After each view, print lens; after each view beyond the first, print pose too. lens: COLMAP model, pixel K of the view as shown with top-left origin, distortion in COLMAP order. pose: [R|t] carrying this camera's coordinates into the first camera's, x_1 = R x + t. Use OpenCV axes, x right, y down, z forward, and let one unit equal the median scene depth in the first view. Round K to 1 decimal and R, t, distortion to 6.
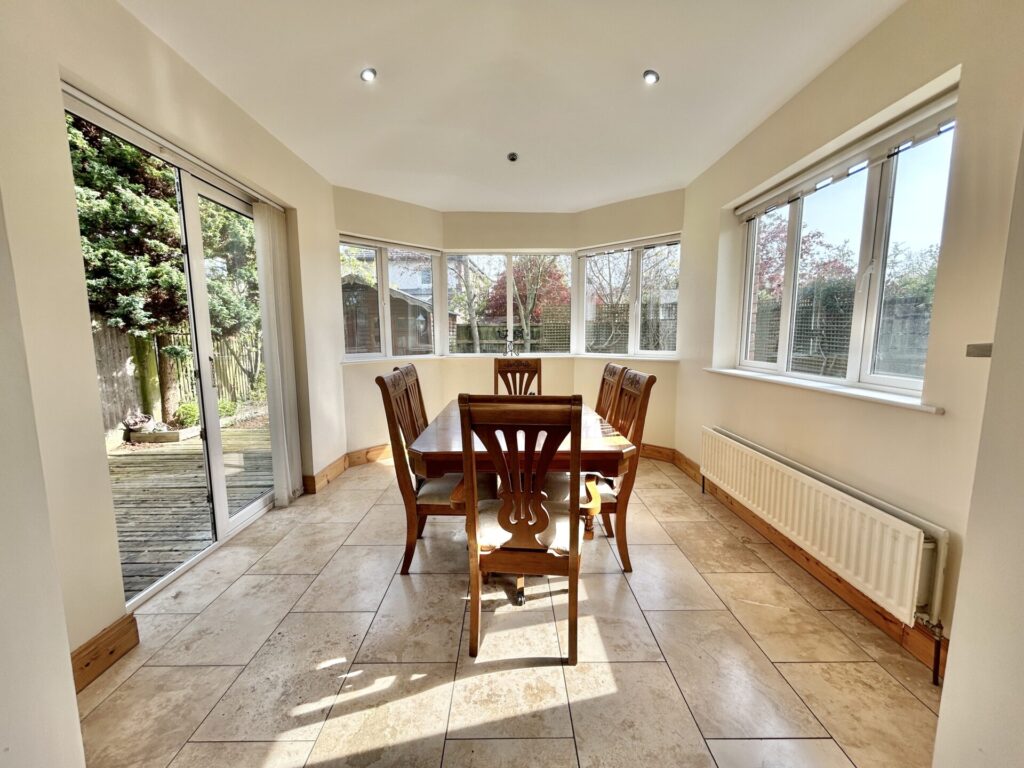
lens RADIAL K [[412.2, 0, 509.9], [0, 412.2, 384.5], [0, 0, 1]] dist [-0.002555, -0.000043]
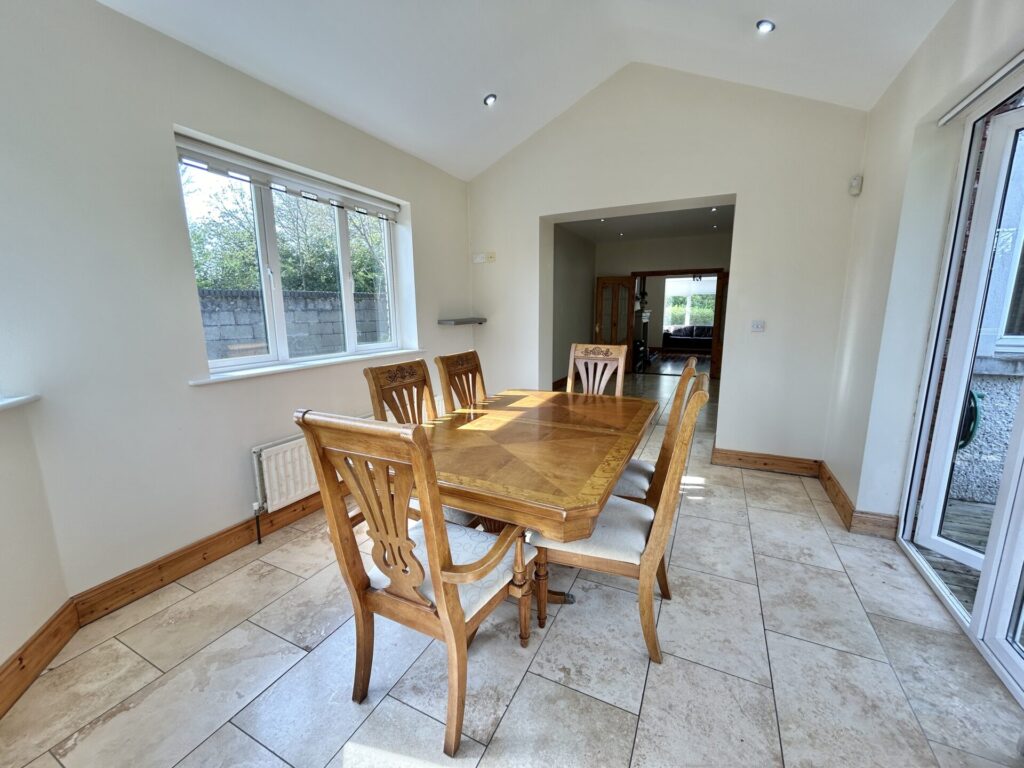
lens RADIAL K [[412.2, 0, 509.9], [0, 412.2, 384.5], [0, 0, 1]] dist [-0.002555, -0.000043]
pose [[-0.892423, -0.065646, 0.446398, -0.300649], [0.067462, 0.958825, 0.275870, -0.229643], [-0.446127, 0.276307, -0.851249, 1.743497]]
